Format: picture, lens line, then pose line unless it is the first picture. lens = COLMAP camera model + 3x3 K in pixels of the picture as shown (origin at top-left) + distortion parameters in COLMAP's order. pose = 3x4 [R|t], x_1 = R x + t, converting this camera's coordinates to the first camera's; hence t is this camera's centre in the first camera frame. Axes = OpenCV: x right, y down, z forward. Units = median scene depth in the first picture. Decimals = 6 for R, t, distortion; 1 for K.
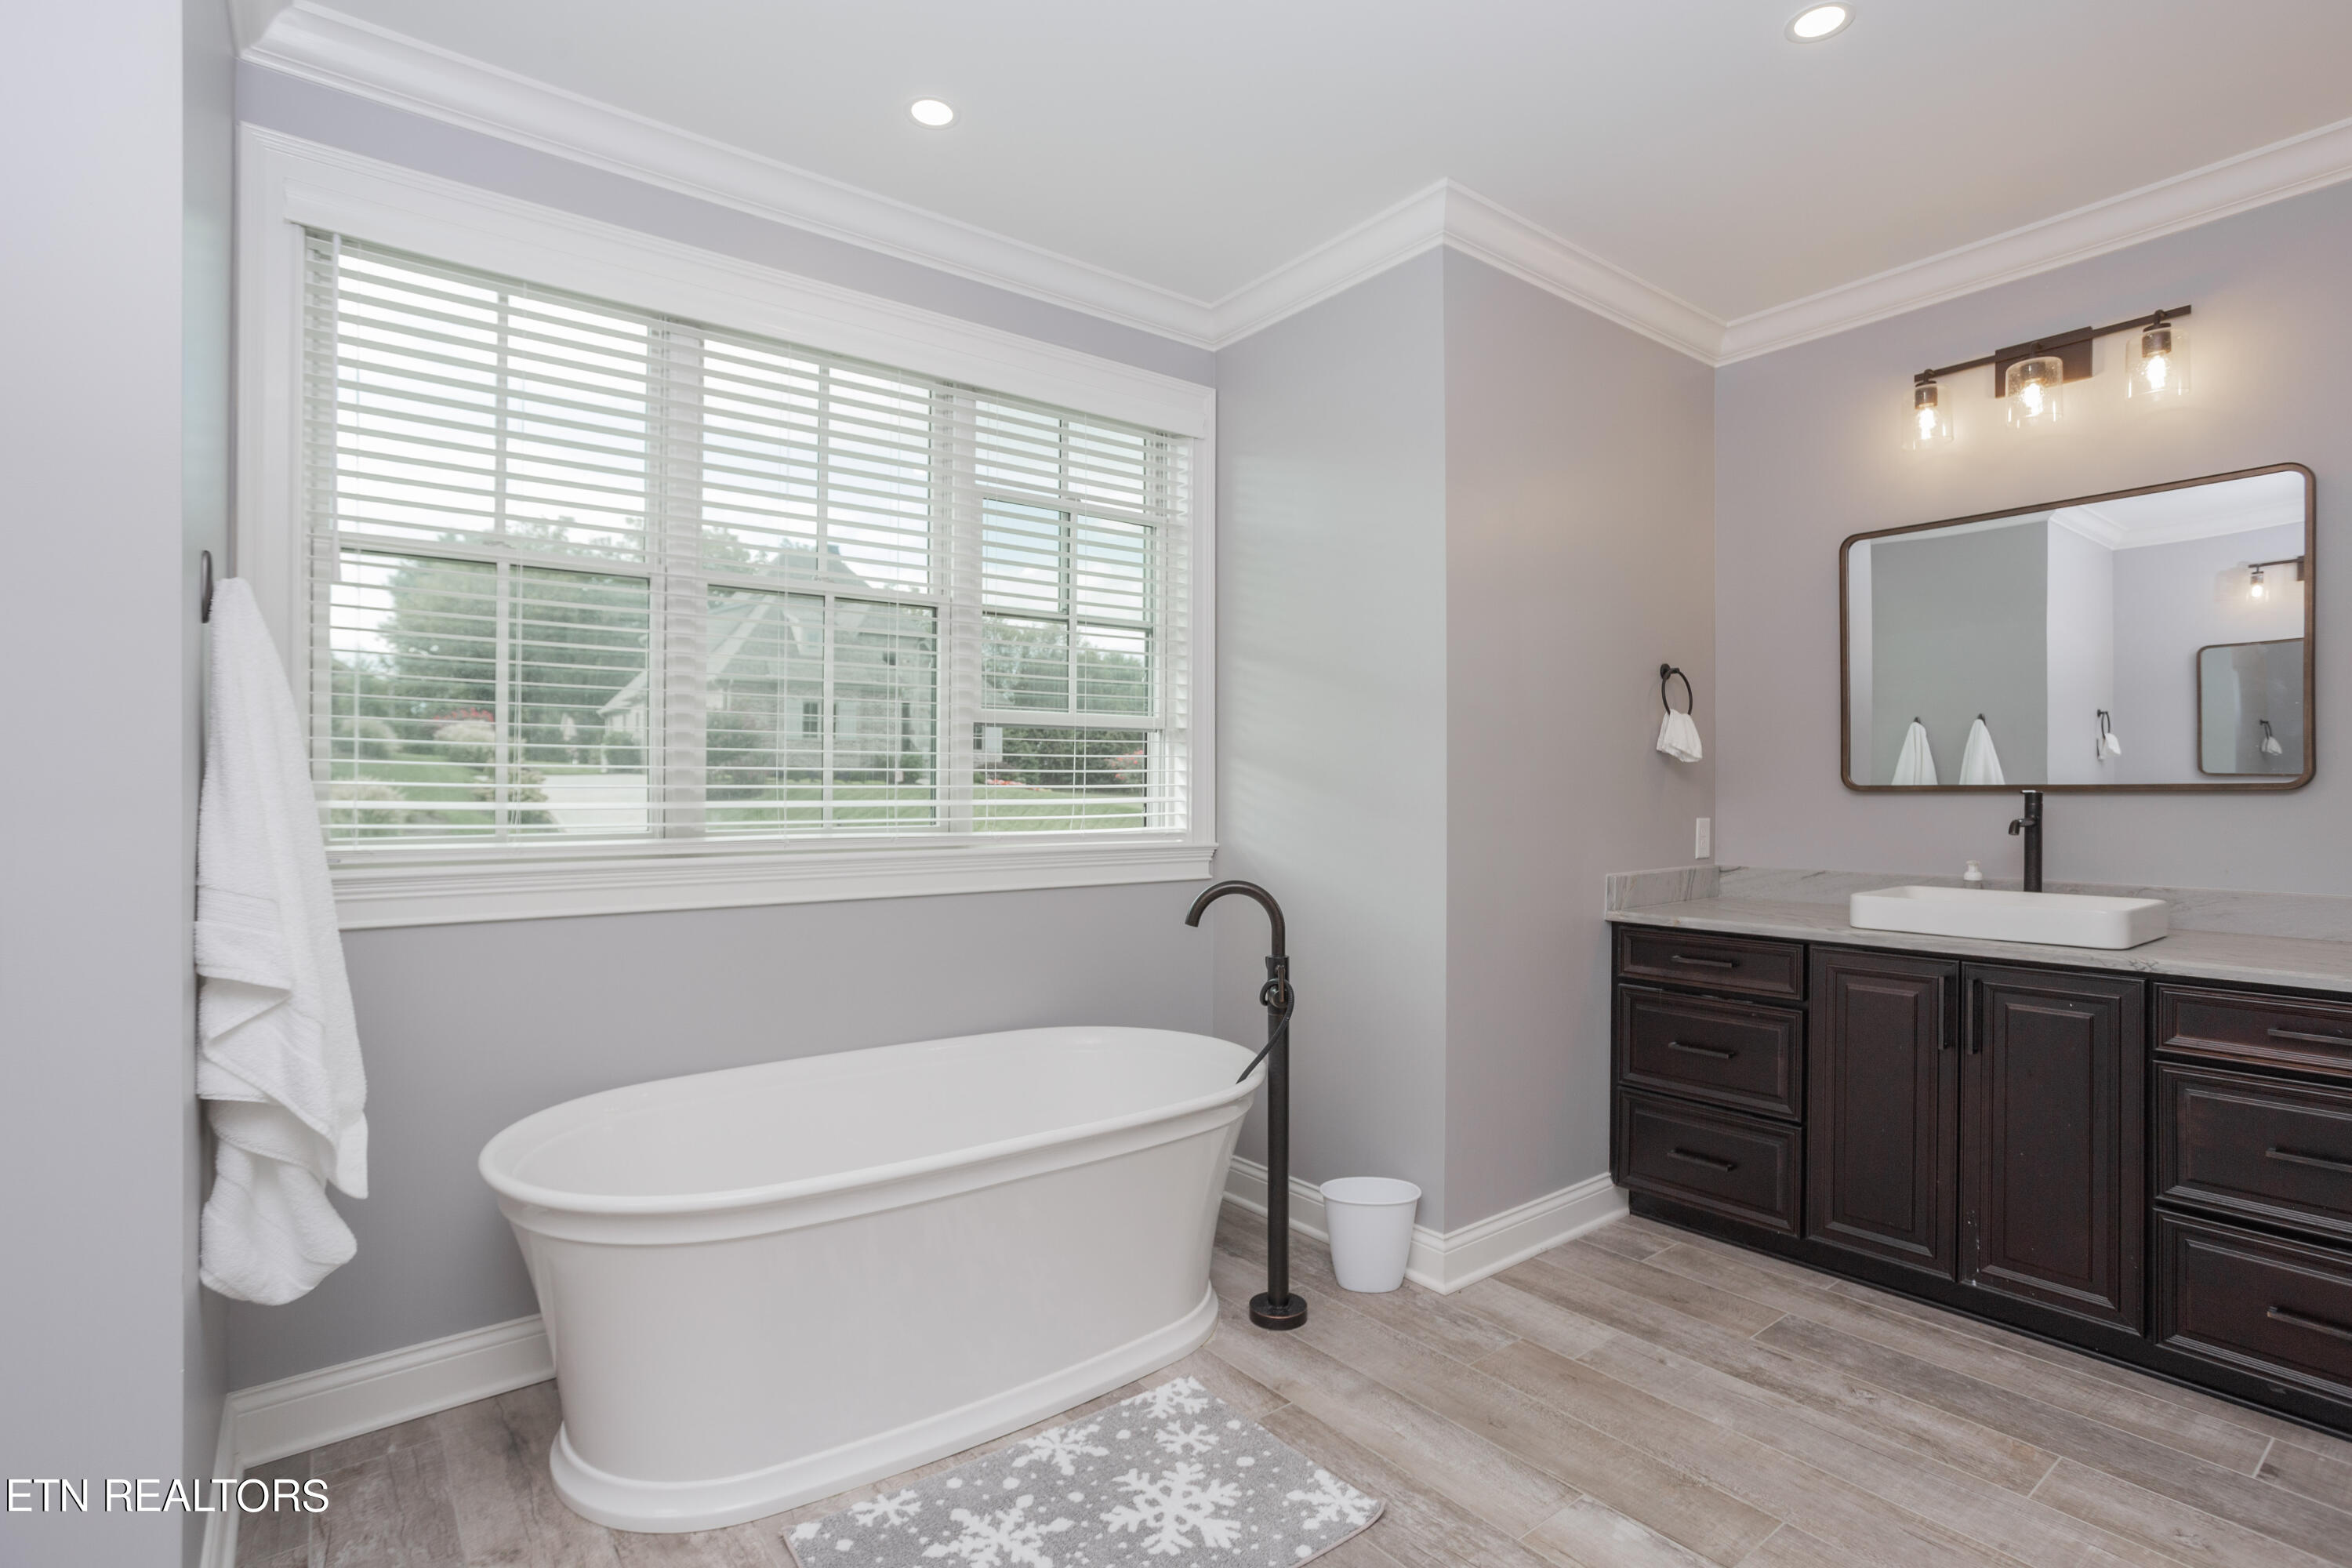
lens RADIAL K [[1133.7, 0, 1181.8], [0, 1133.7, 796.4], [0, 0, 1]] dist [-0.053112, 0.029803]
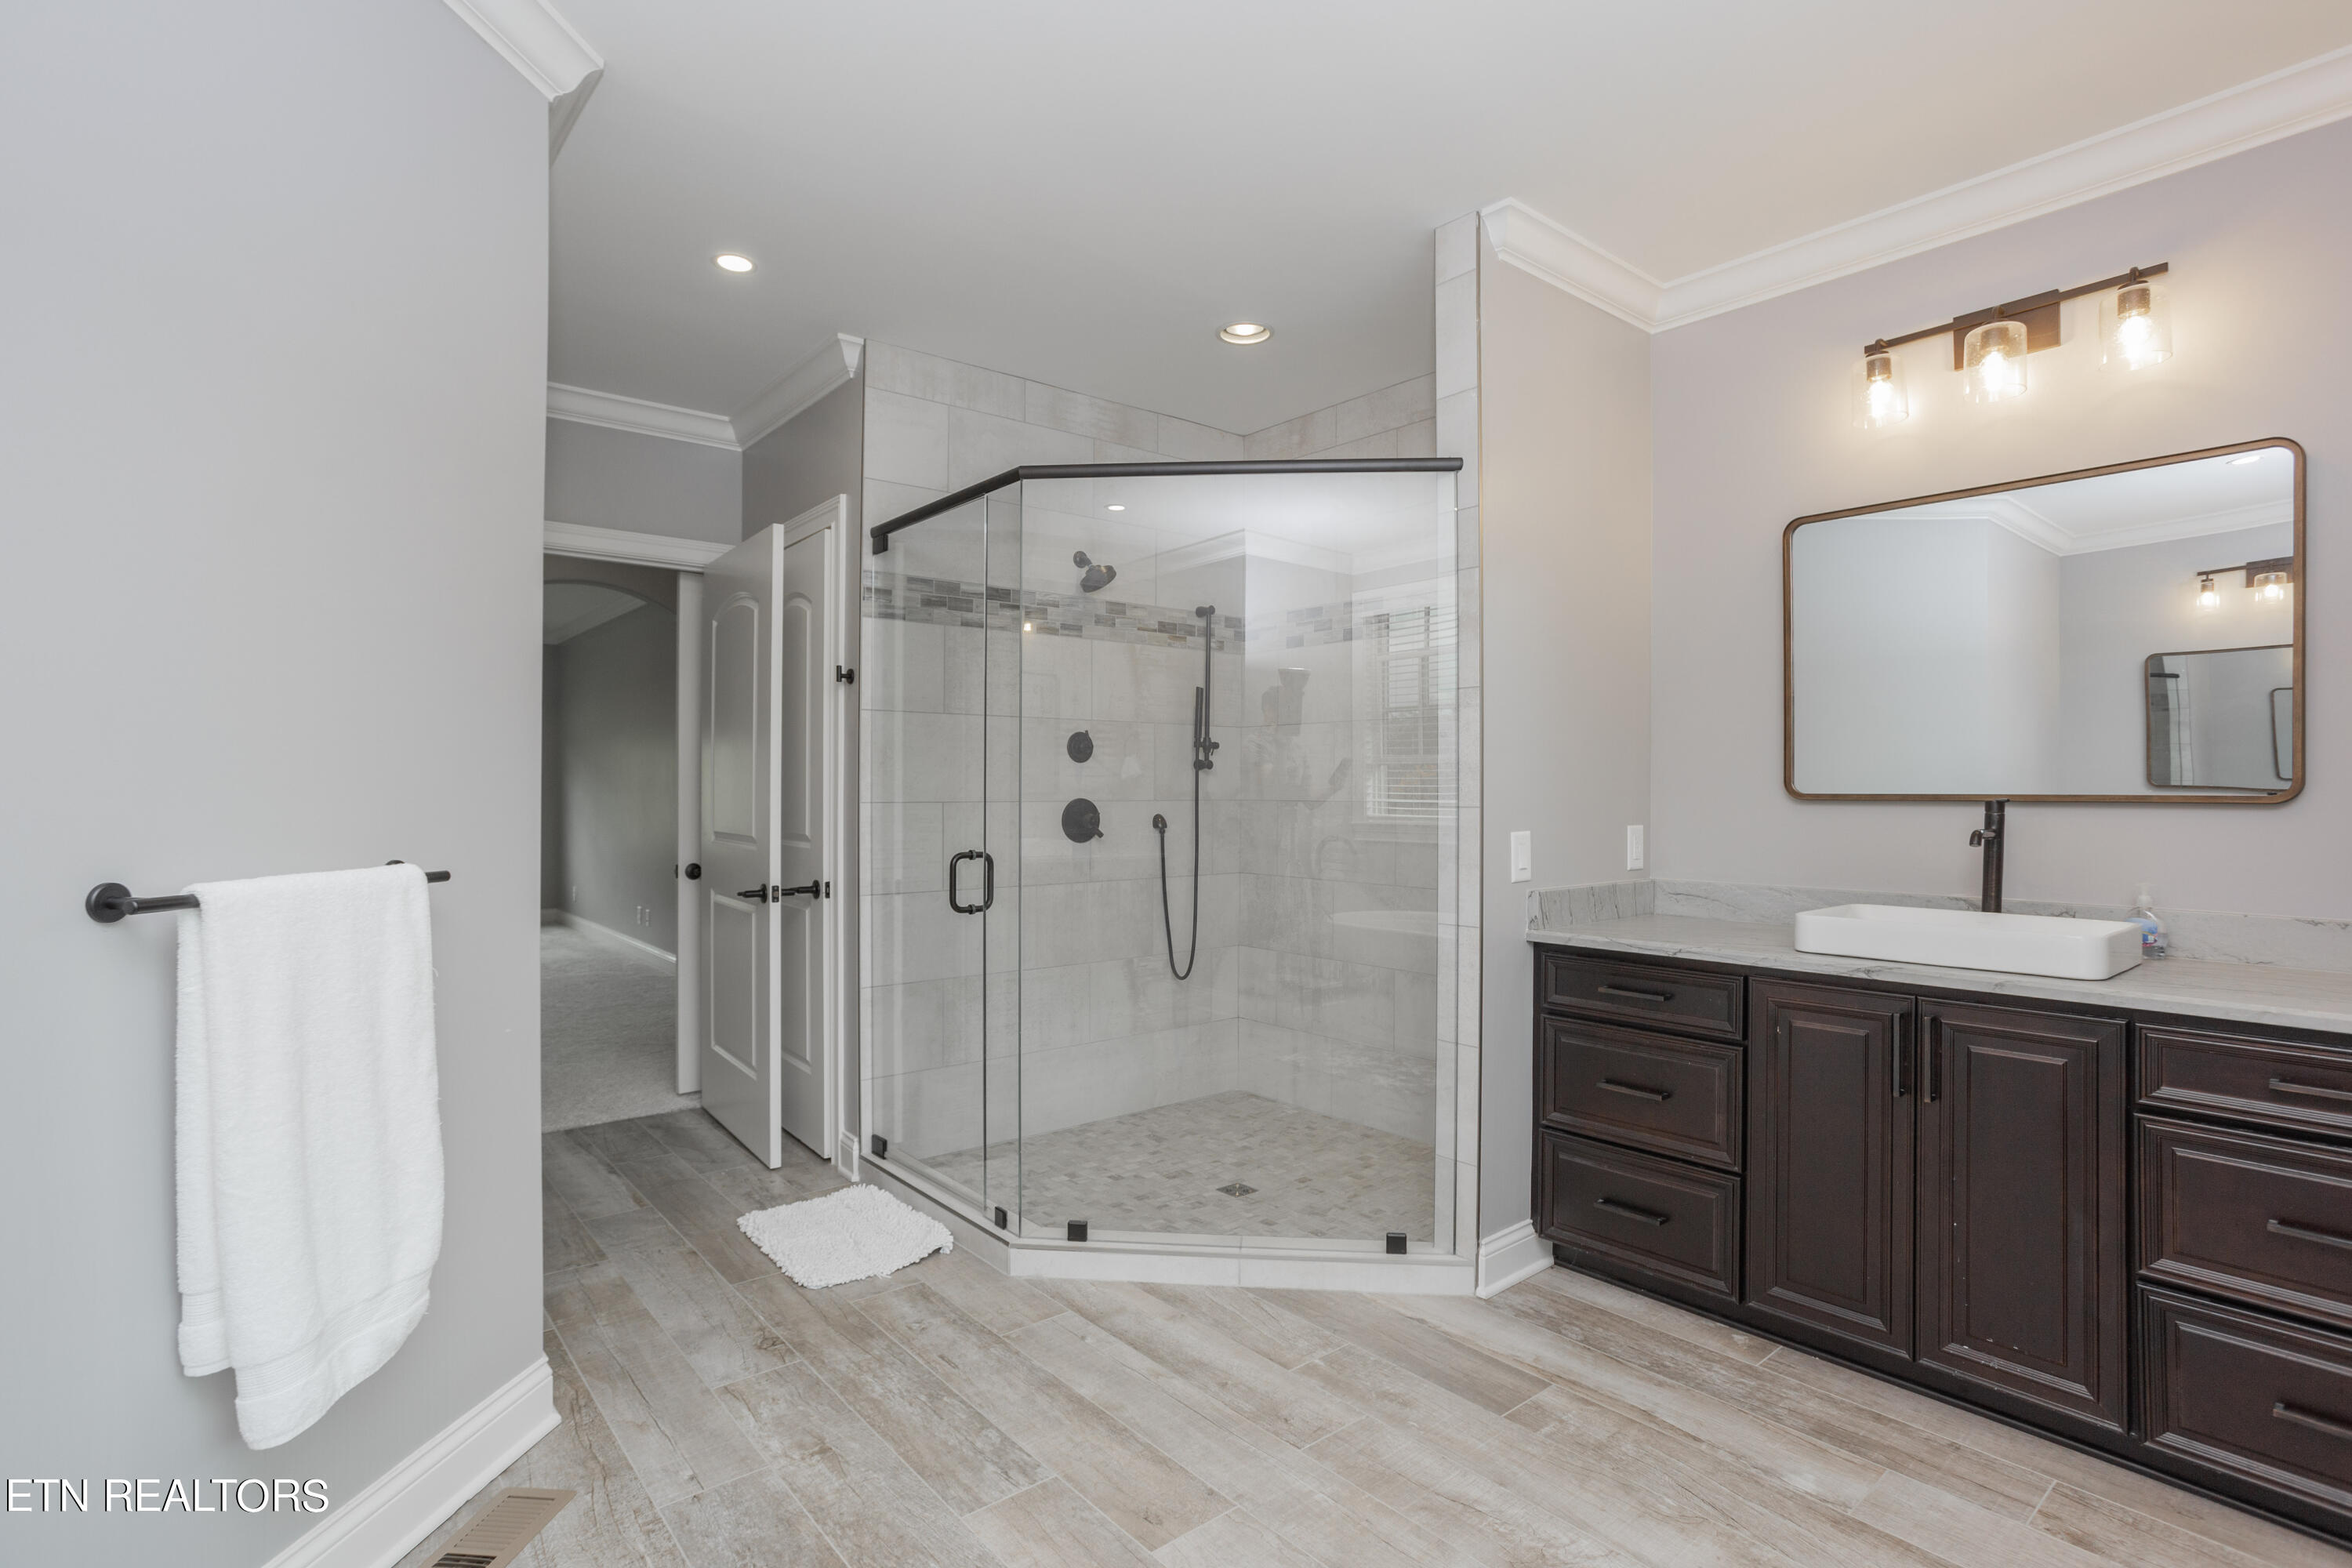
lens RADIAL K [[1154.2, 0, 1176.0], [0, 1154.2, 784.0], [0, 0, 1]] dist [-0.047463, 0.030269]
pose [[0.999123, 0.010339, 0.040563, 0.067240], [-0.009797, 0.999860, -0.013543, -0.000513], [-0.040698, 0.013134, 0.999085, 0.108666]]
